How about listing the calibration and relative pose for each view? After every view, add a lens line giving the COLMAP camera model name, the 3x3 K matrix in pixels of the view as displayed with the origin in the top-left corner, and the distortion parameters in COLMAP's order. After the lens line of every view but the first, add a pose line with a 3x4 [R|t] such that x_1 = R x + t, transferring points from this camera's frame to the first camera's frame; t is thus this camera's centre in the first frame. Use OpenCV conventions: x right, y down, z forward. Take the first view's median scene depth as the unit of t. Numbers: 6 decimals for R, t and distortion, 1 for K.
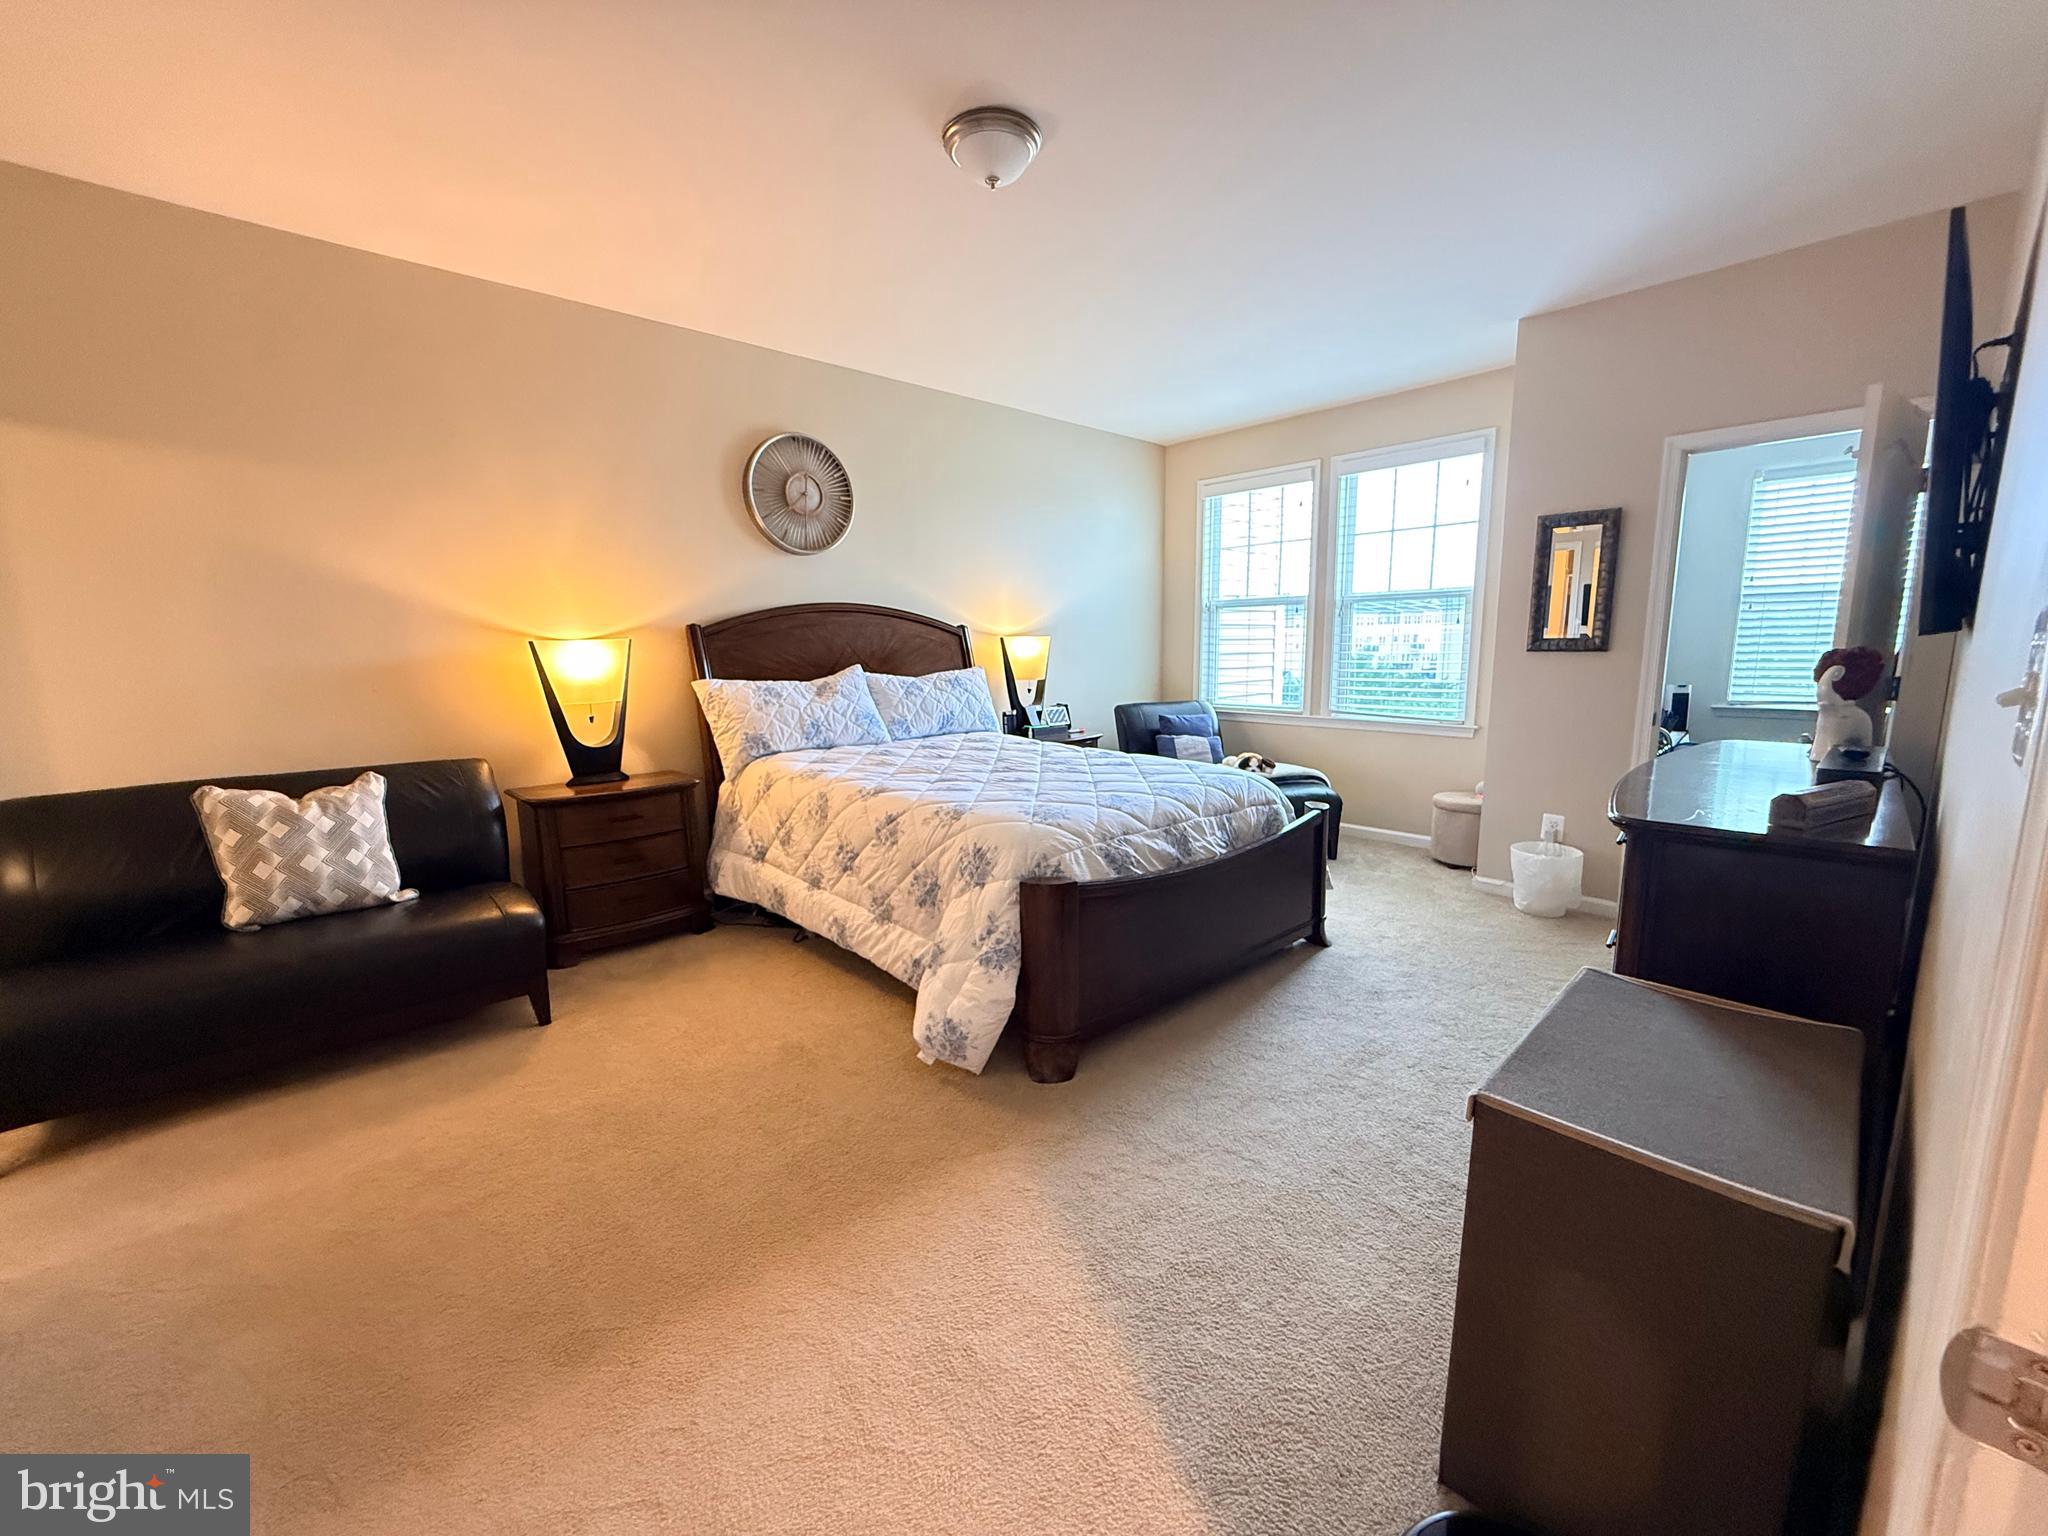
lens RADIAL K [[813.9, 0, 1012.9], [0, 813.9, 770.9], [0, 0, 1]] dist [-0.004061, -0.000333]
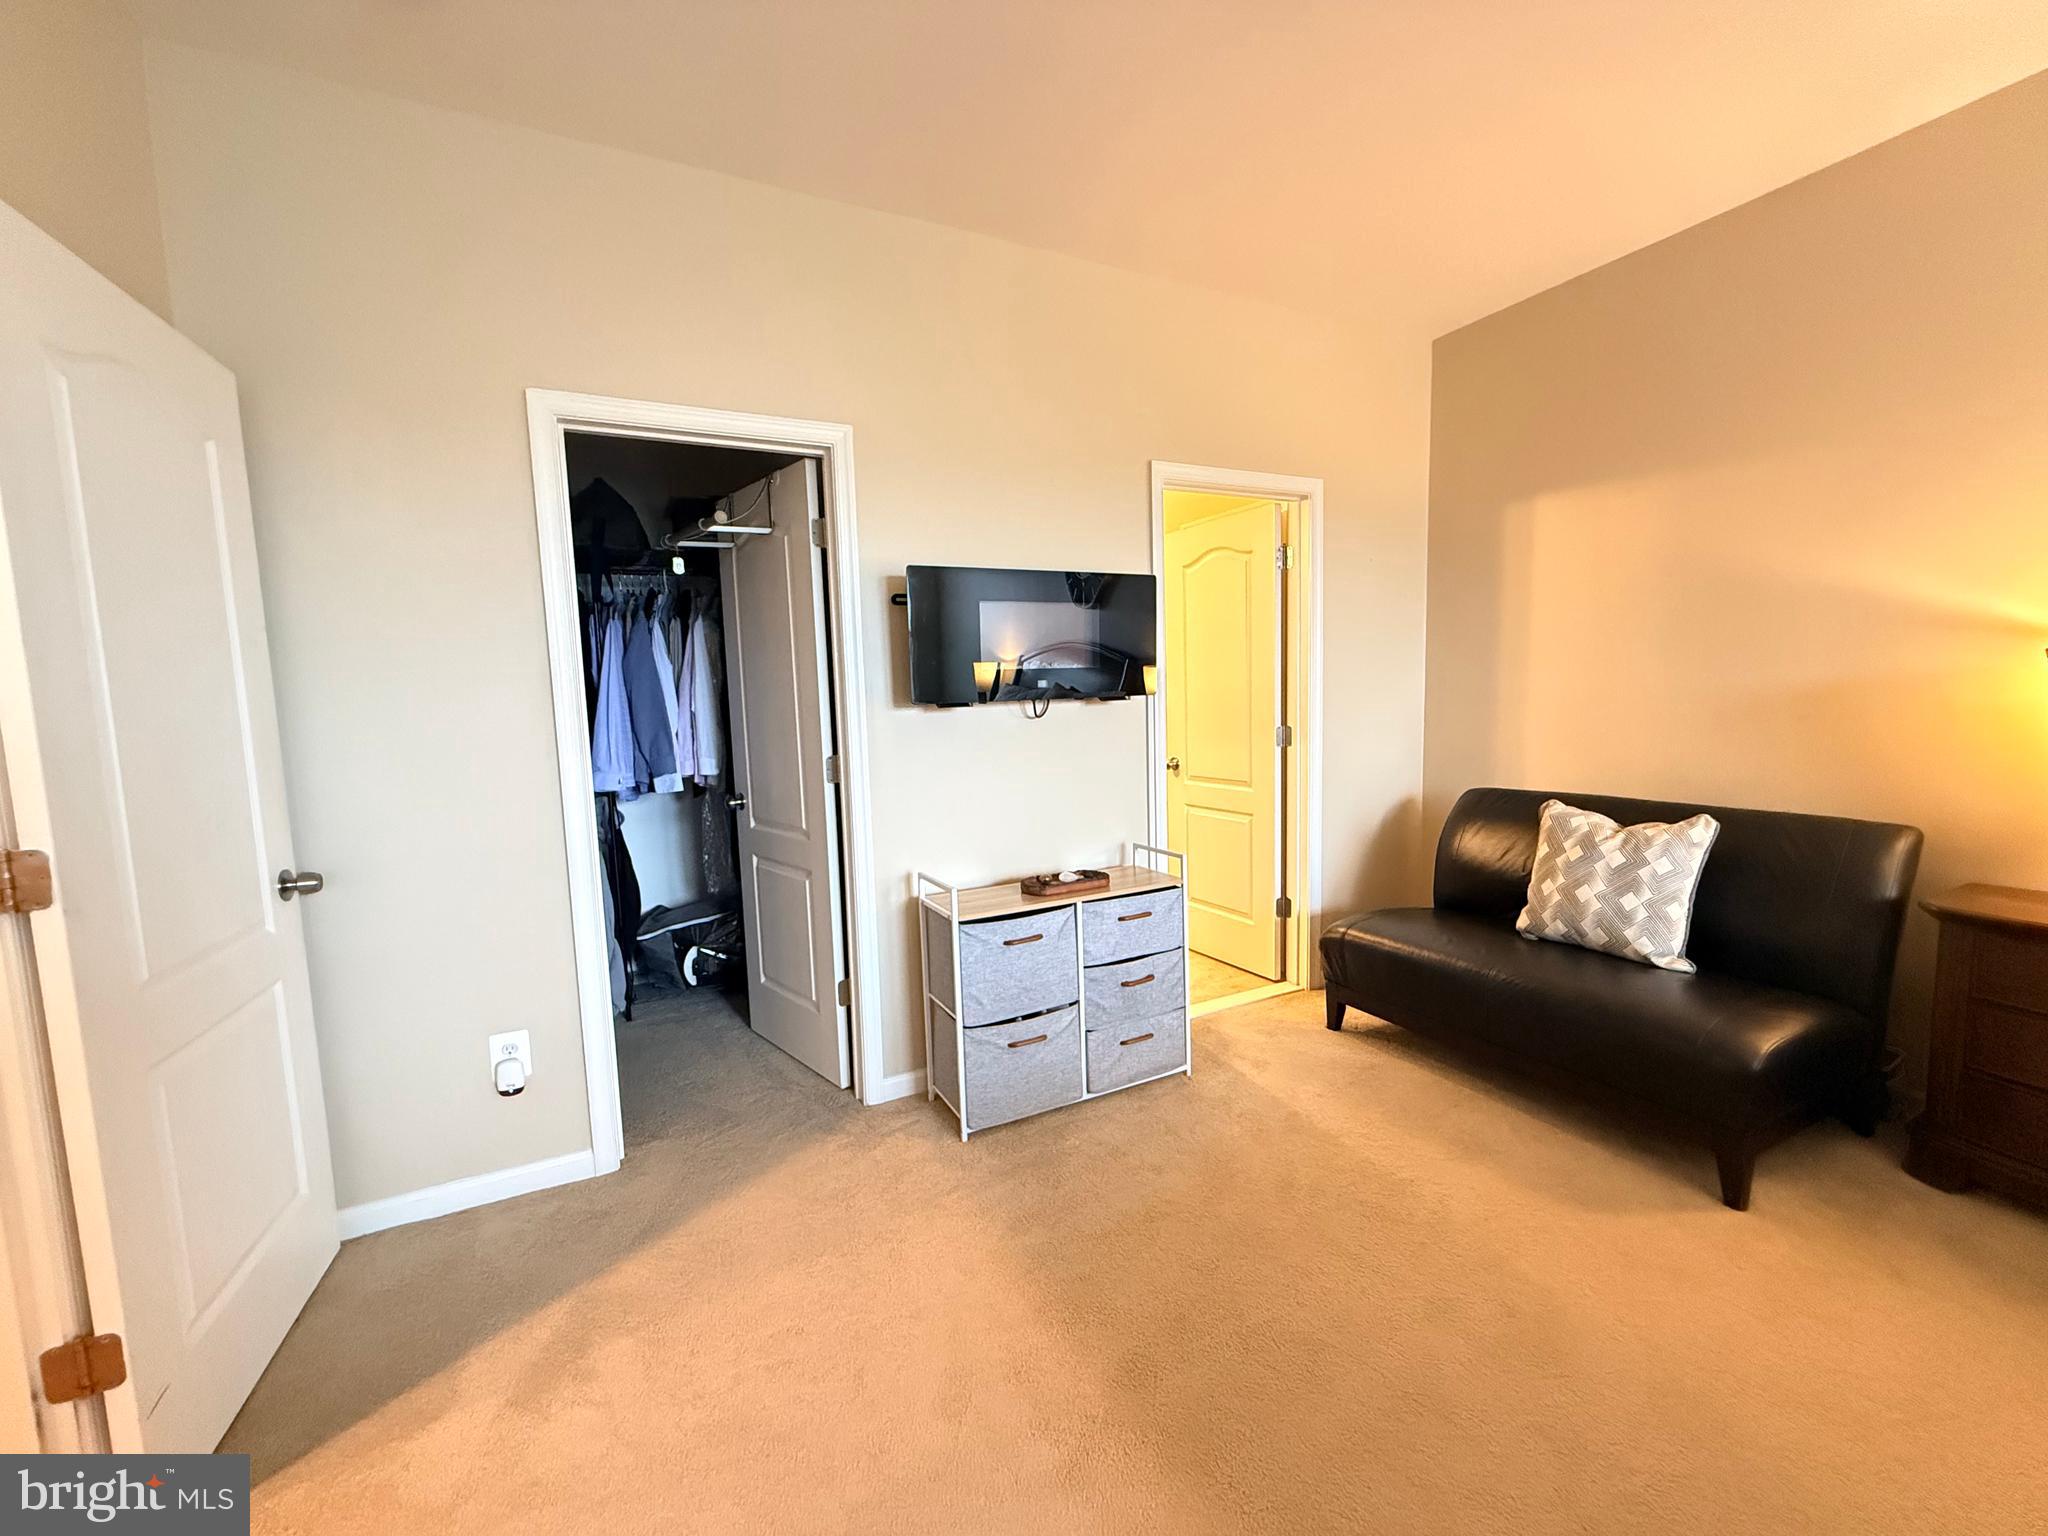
lens RADIAL K [[813.9, 0, 1019.8], [0, 813.9, 783.3], [0, 0, 1]] dist [-0.004061, -0.000333]
pose [[-0.264089, 0.124100, -0.956481, 0.138050], [-0.115099, 0.980546, 0.159001, -0.057363], [0.957606, 0.152080, -0.244668, 0.361728]]
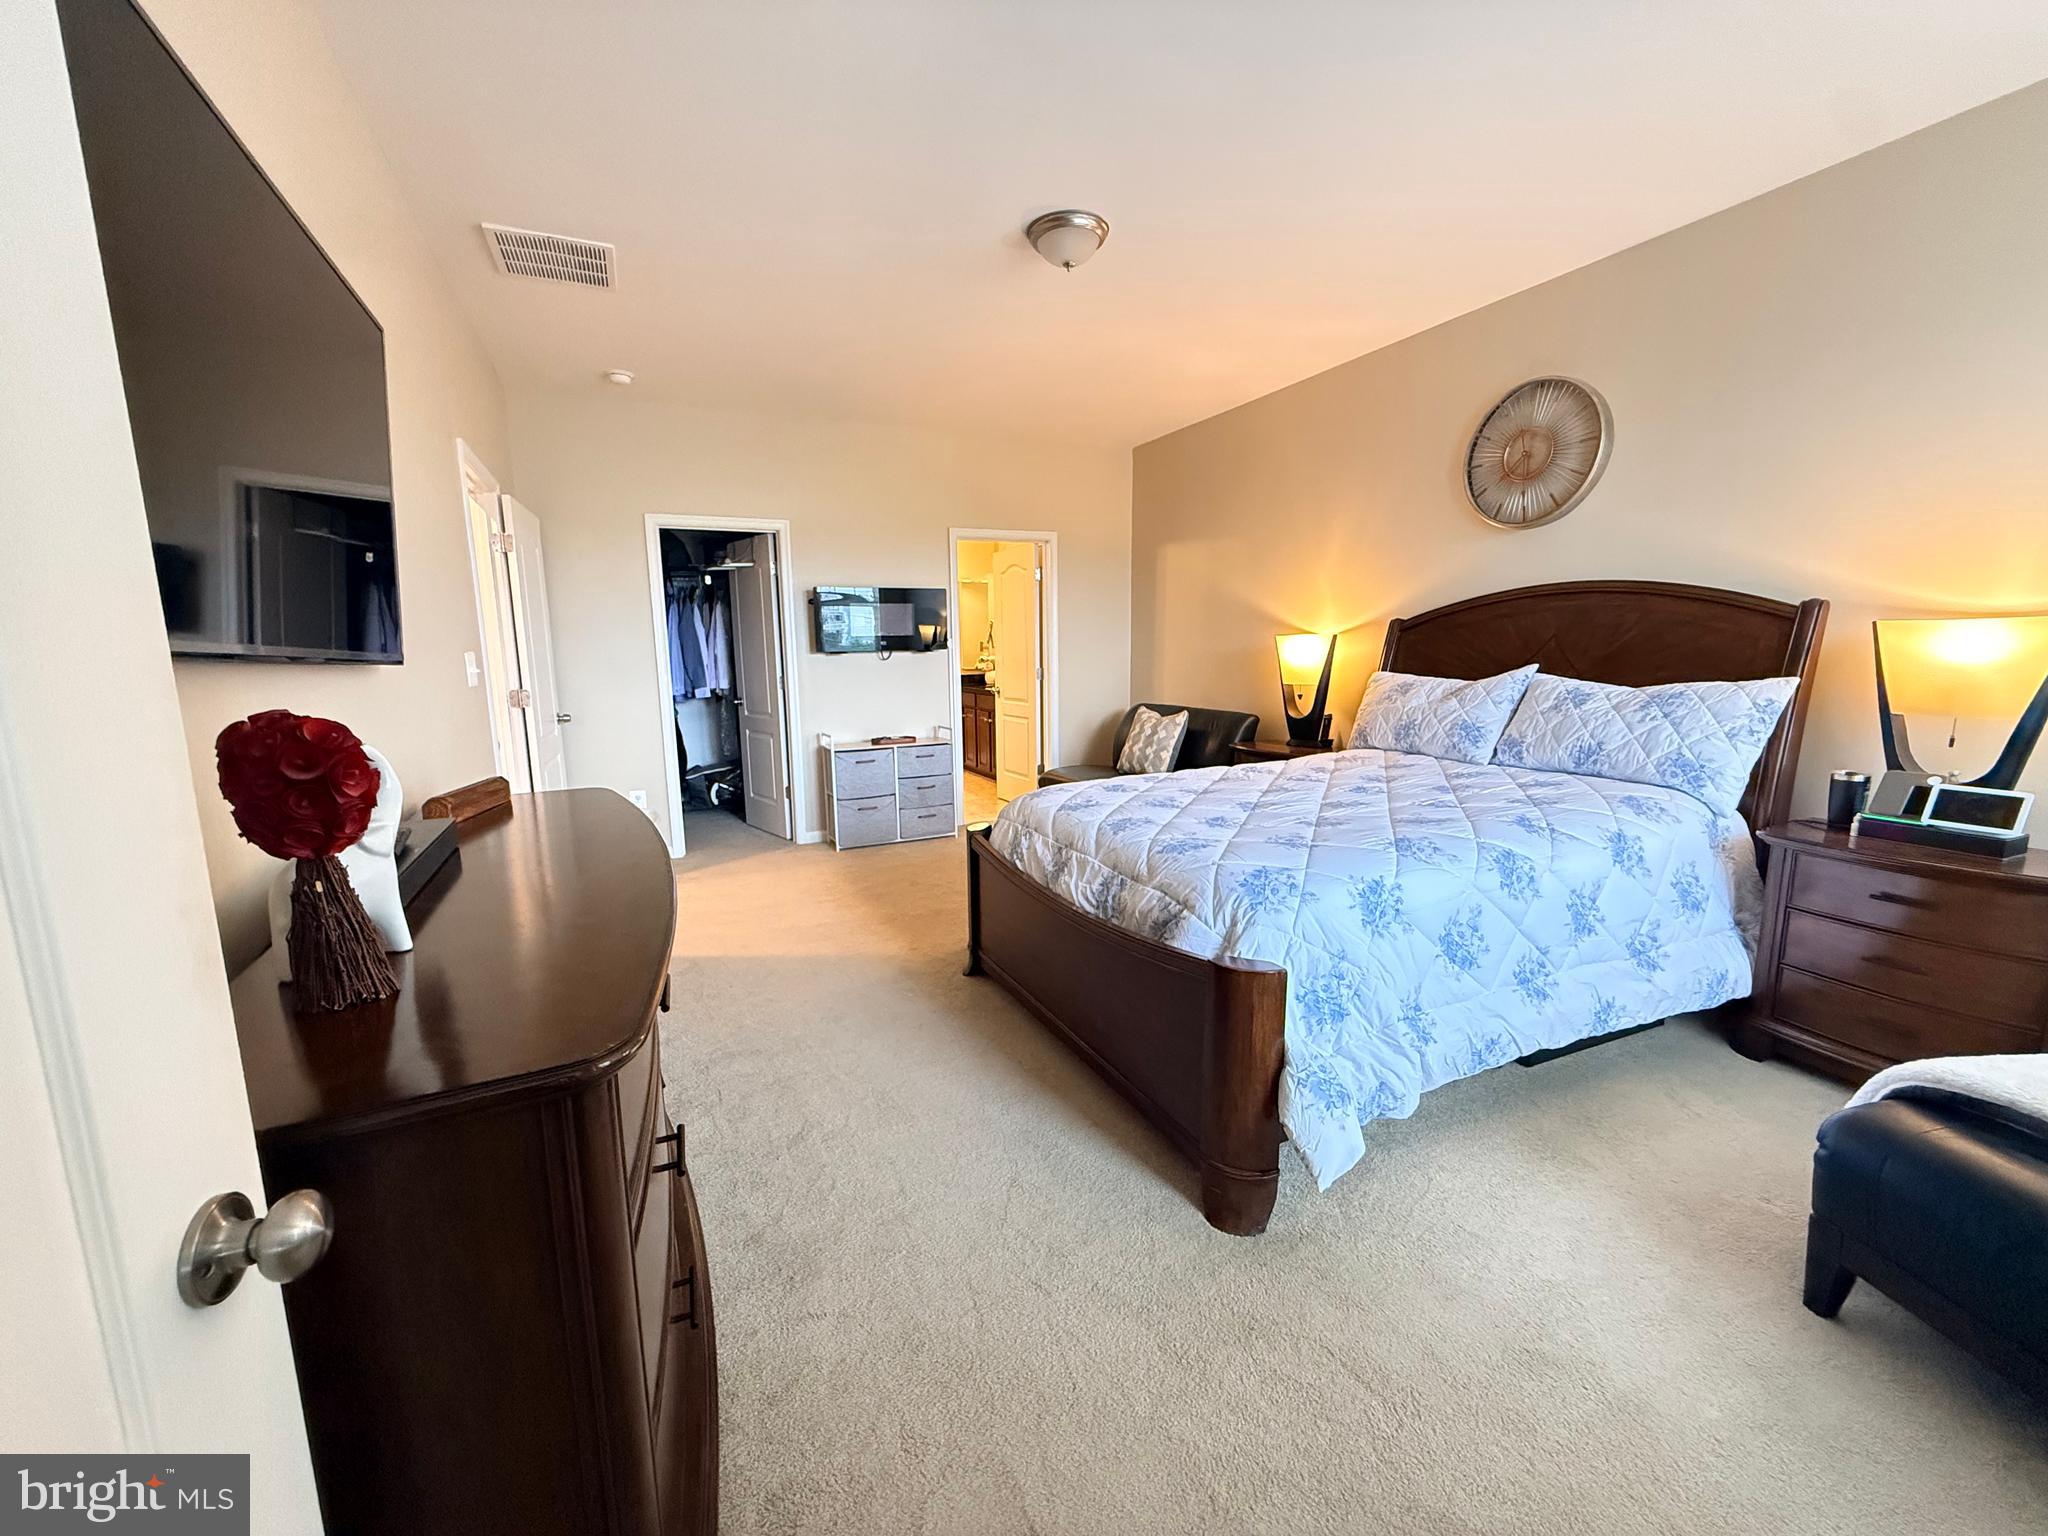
lens RADIAL K [[813.9, 0, 1020.4], [0, 813.9, 780.3], [0, 0, 1]] dist [-0.004061, -0.000333]
pose [[-0.289734, 0.173466, -0.941256, 0.722567], [-0.130141, 0.967165, 0.218301, -0.135802], [0.948218, 0.185745, -0.257646, 0.798413]]
